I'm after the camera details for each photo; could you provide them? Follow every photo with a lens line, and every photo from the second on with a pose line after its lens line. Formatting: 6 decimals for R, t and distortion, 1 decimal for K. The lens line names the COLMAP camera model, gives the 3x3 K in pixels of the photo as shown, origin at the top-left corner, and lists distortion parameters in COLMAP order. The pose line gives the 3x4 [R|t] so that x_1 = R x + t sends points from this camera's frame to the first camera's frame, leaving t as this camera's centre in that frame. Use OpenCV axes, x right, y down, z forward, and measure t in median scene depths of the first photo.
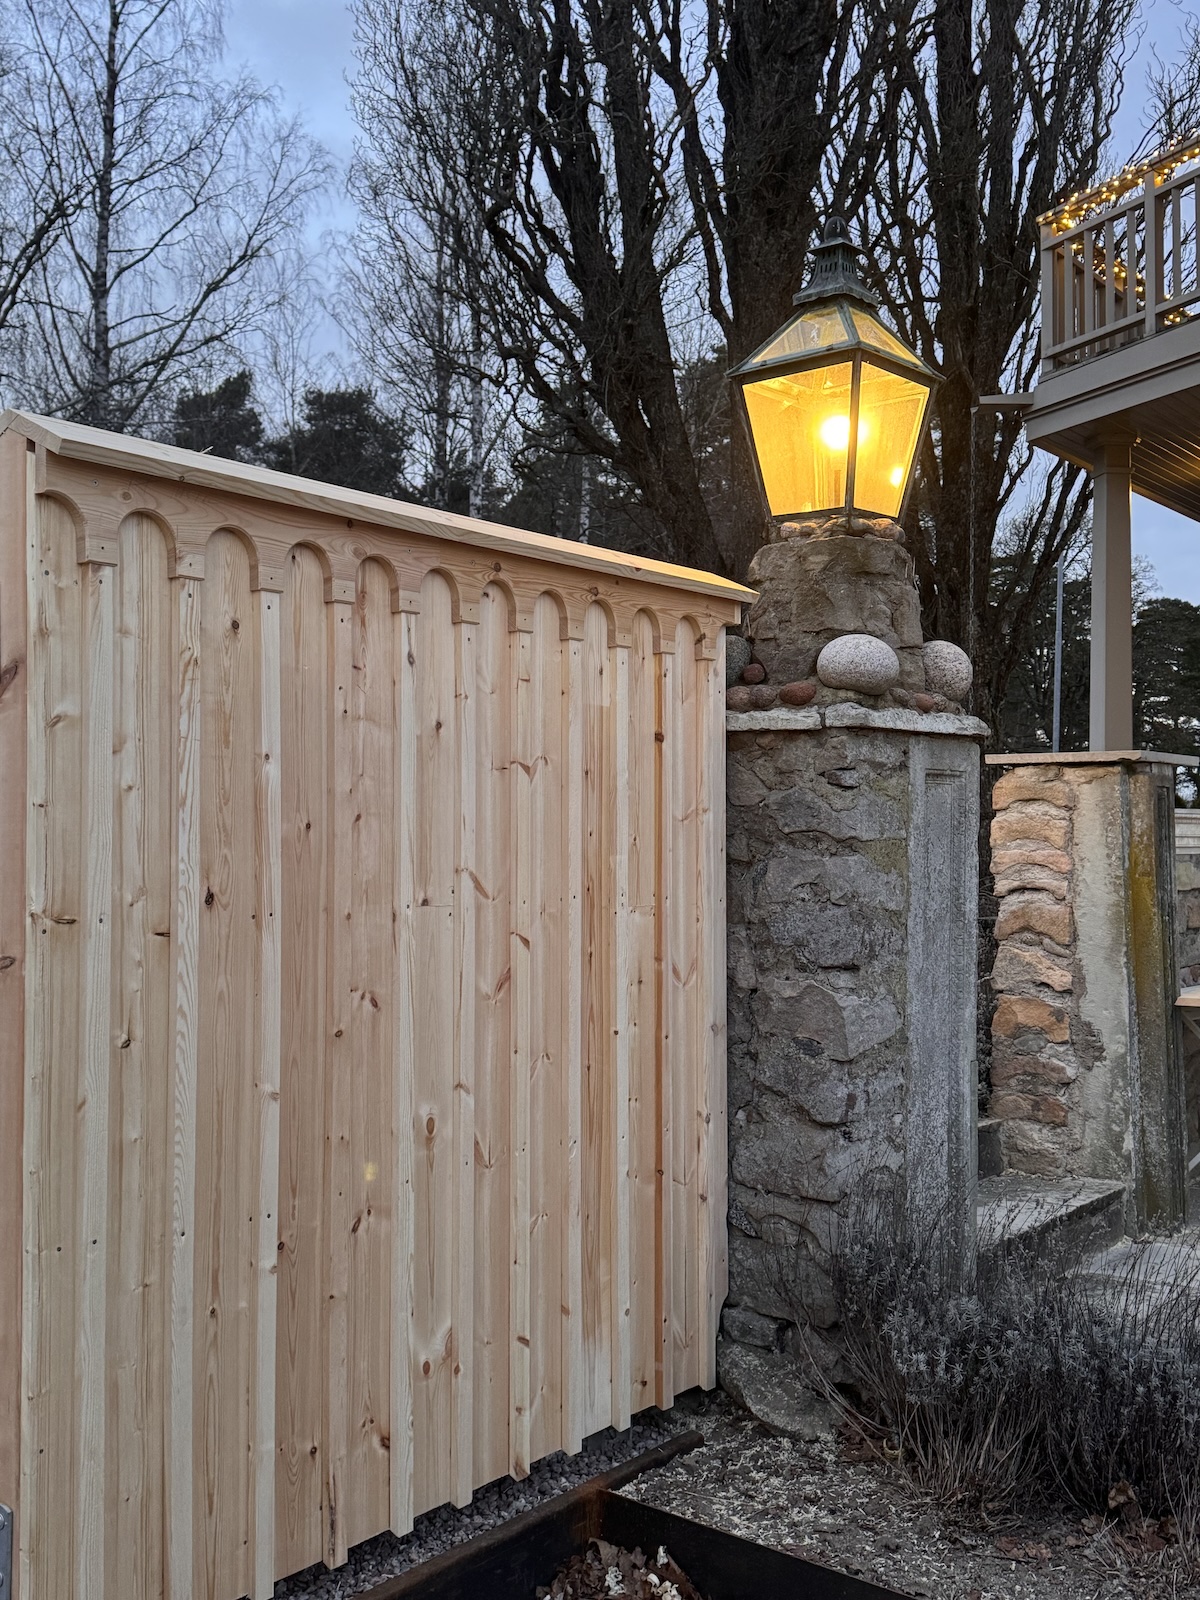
lens RADIAL K [[1657.6, 0, 600.3], [0, 1657.6, 805.3], [0, 0, 1]] dist [-0.017966, 0.000000]
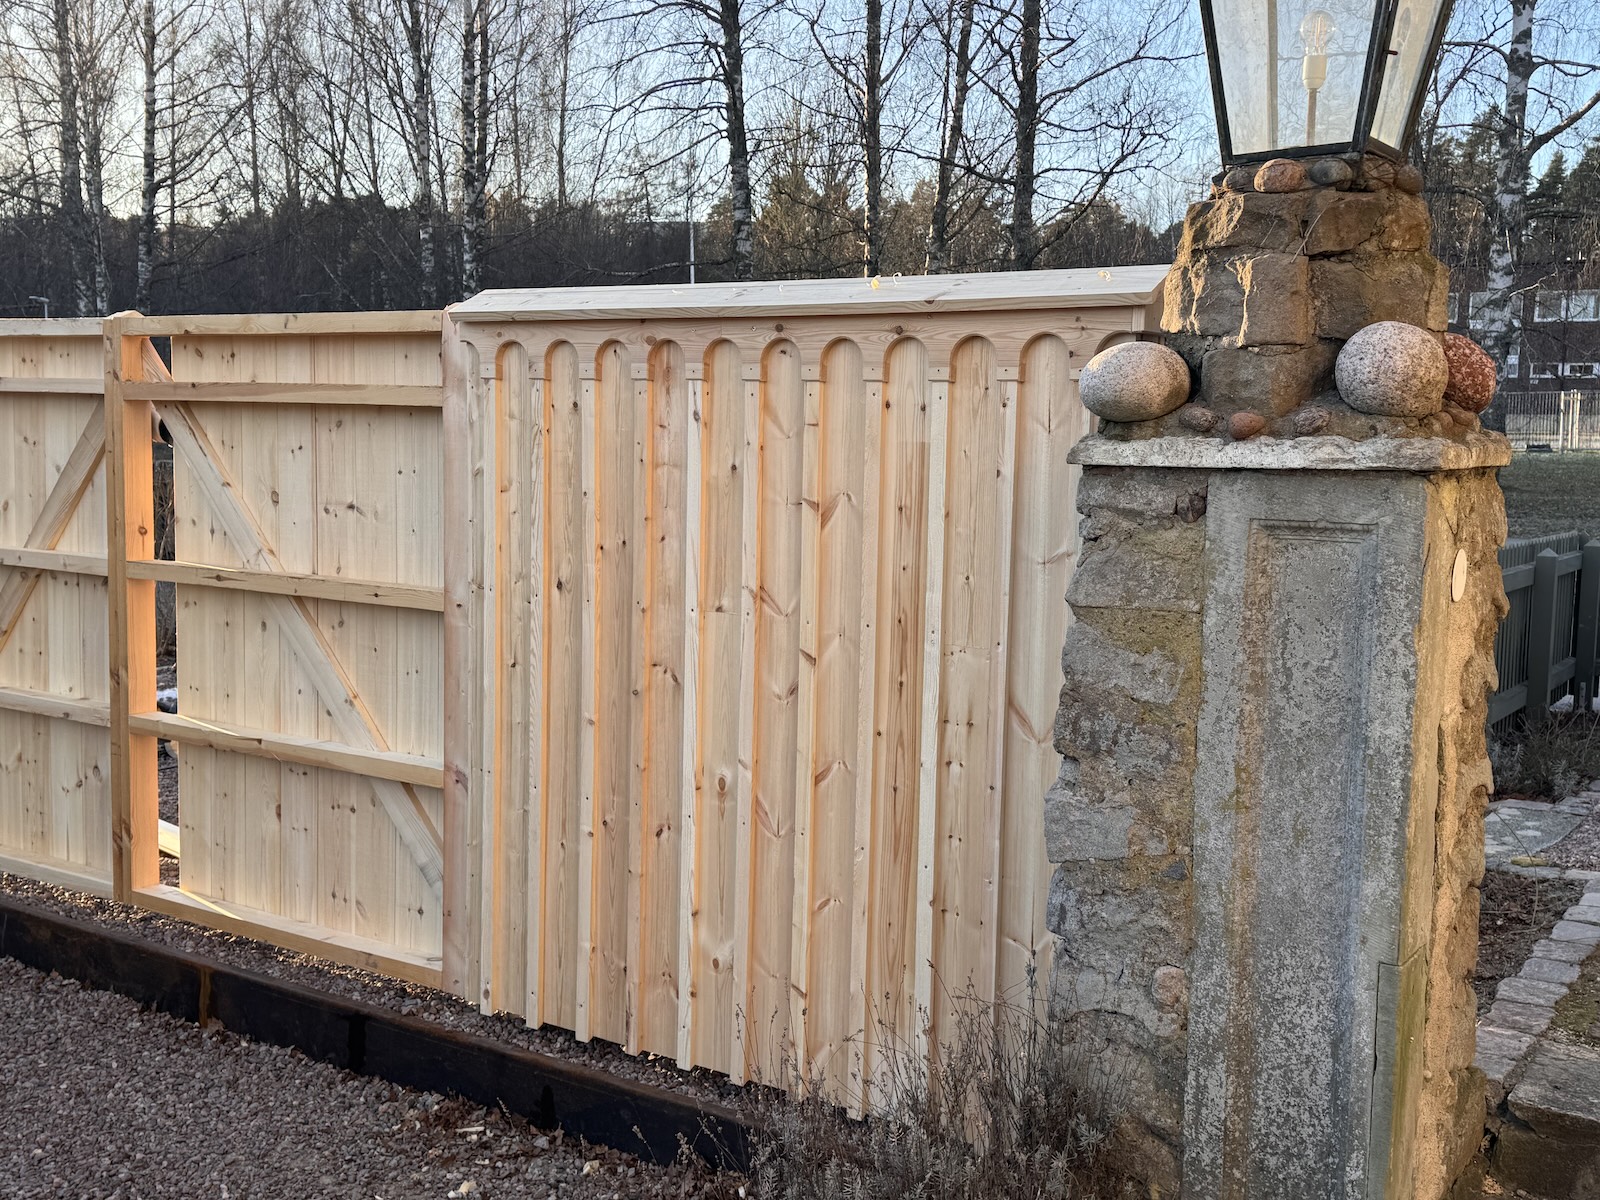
lens RADIAL K [[1687.1, 0, 796.0], [0, 1687.1, 590.3], [0, 0, 1]] dist [0.042417, 0.000000]
pose [[0.054094, 0.097938, -0.993721, 0.922922], [0.001741, 0.995168, 0.098176, -0.064023], [0.998534, -0.007041, 0.053662, 0.779992]]
